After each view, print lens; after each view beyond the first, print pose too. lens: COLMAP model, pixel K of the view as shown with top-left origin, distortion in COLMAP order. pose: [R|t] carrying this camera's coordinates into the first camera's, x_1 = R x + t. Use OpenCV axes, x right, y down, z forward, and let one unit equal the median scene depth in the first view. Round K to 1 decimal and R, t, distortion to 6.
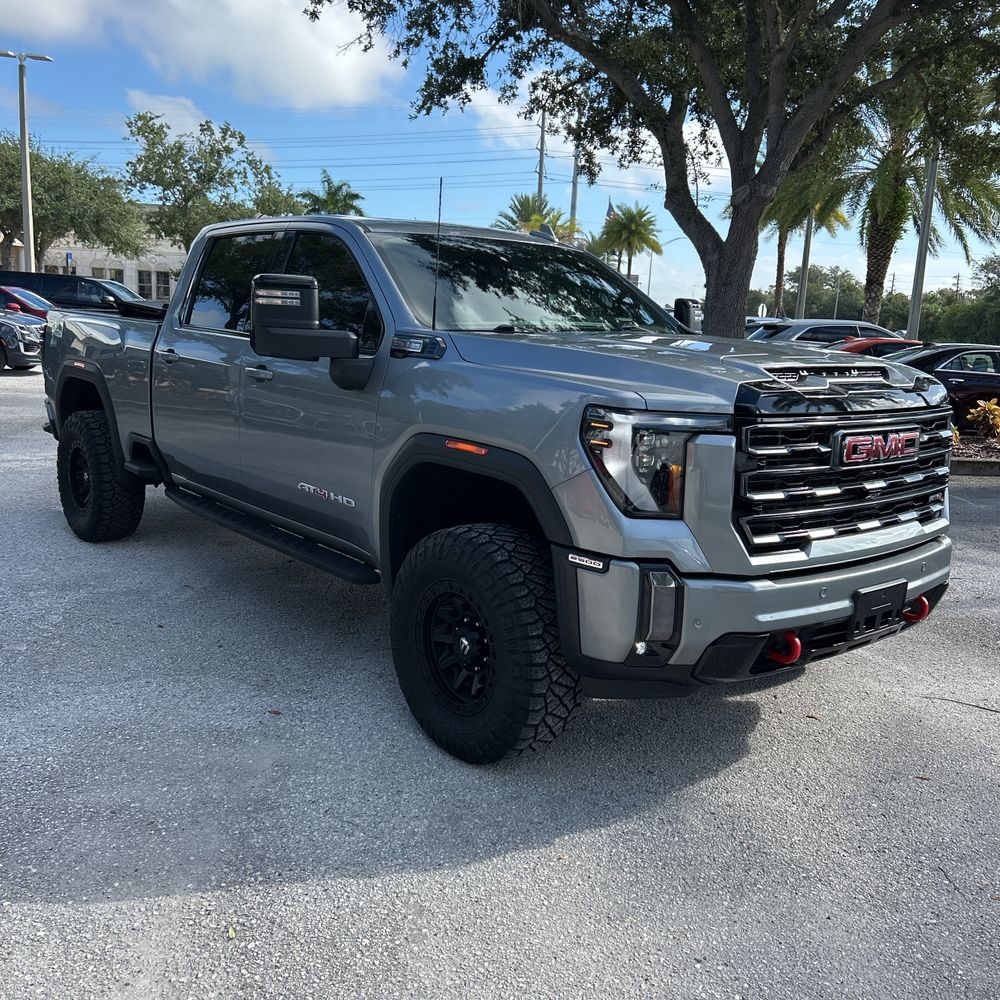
lens RADIAL K [[1030.7, 0, 520.3], [0, 1030.7, 498.0], [0, 0, 1]] dist [0.019577, 0.000000]
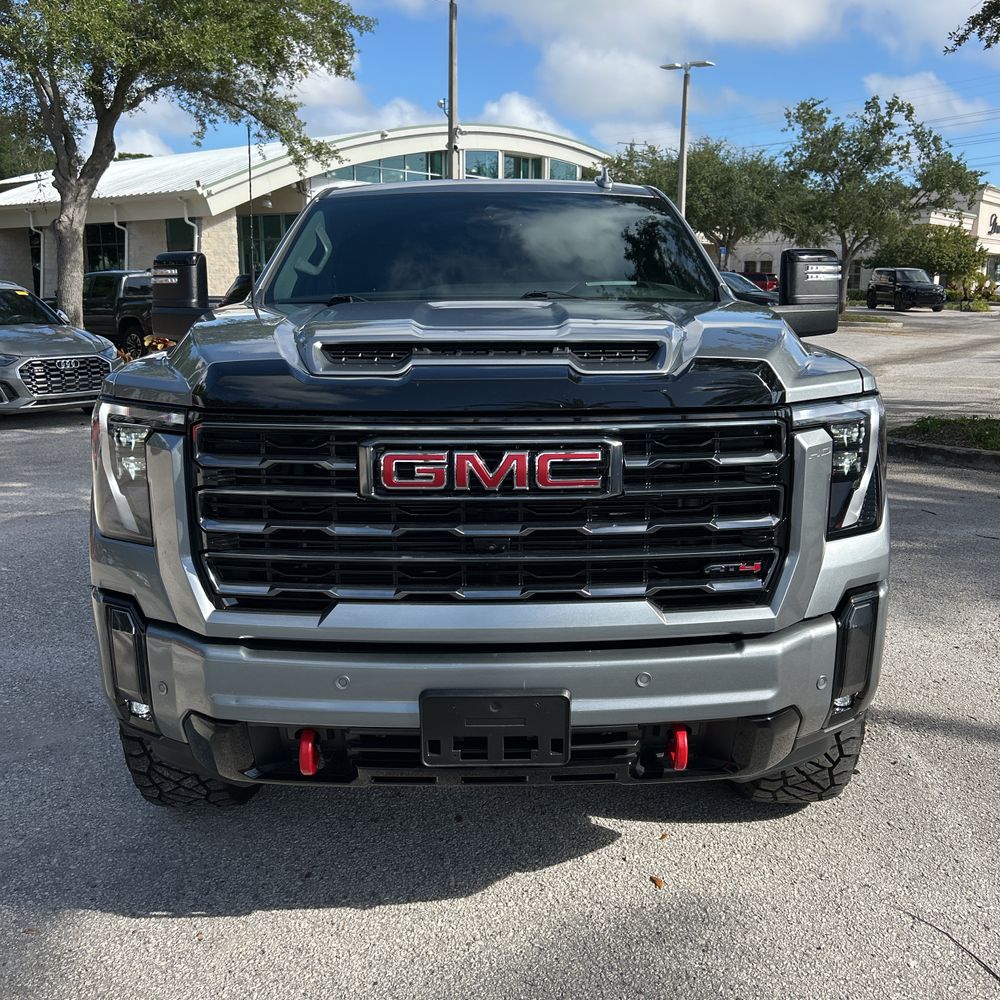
lens RADIAL K [[1030.7, 0, 498.6], [0, 1030.7, 503.5], [0, 0, 1]] dist [0.019577, 0.000000]
pose [[0.764184, 0.091225, -0.638514, 0.719282], [-0.082403, 0.995644, 0.043628, -0.055408], [0.639713, 0.019276, 0.768372, 0.510500]]
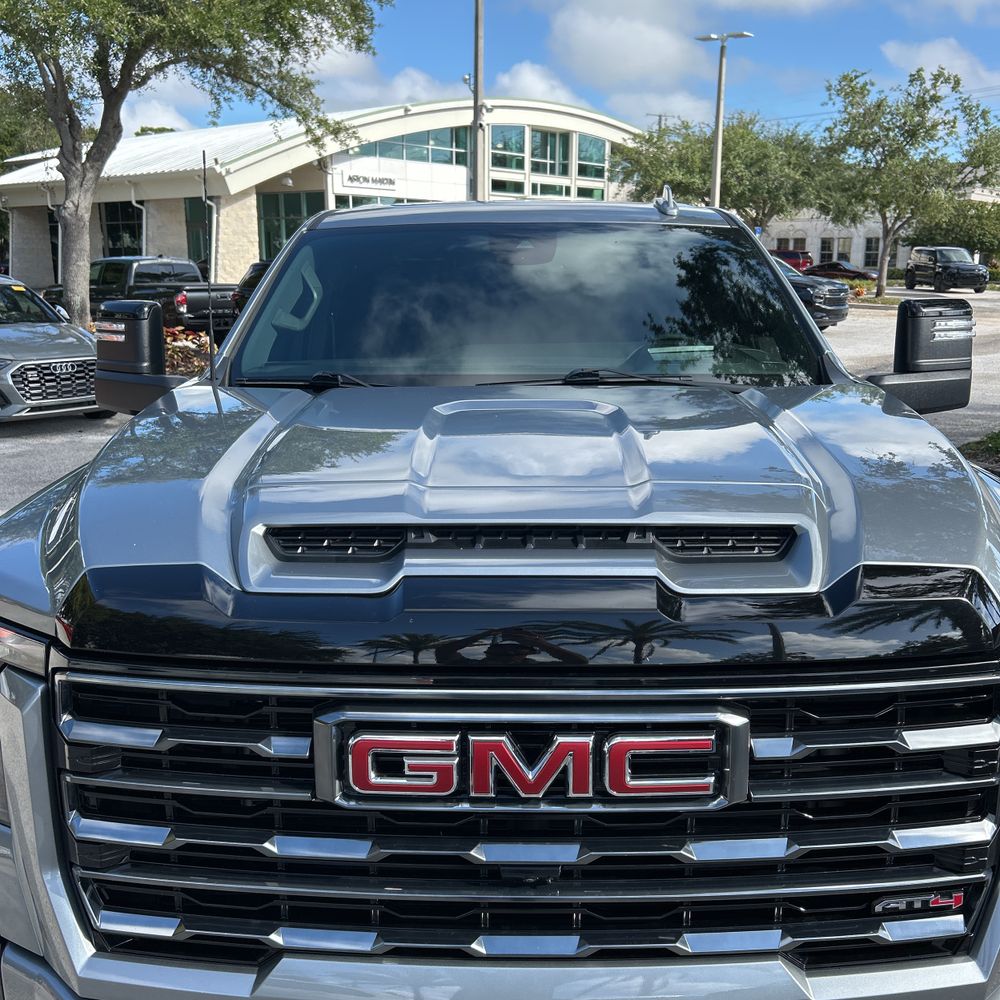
lens RADIAL K [[1030.7, 0, 497.9], [0, 1030.7, 502.3], [0, 0, 1]] dist [0.019577, 0.000000]
pose [[0.748305, 0.111180, -0.653971, 0.553732], [-0.087236, 0.993786, 0.069132, -0.162965], [0.657593, 0.005318, 0.753354, 0.681987]]
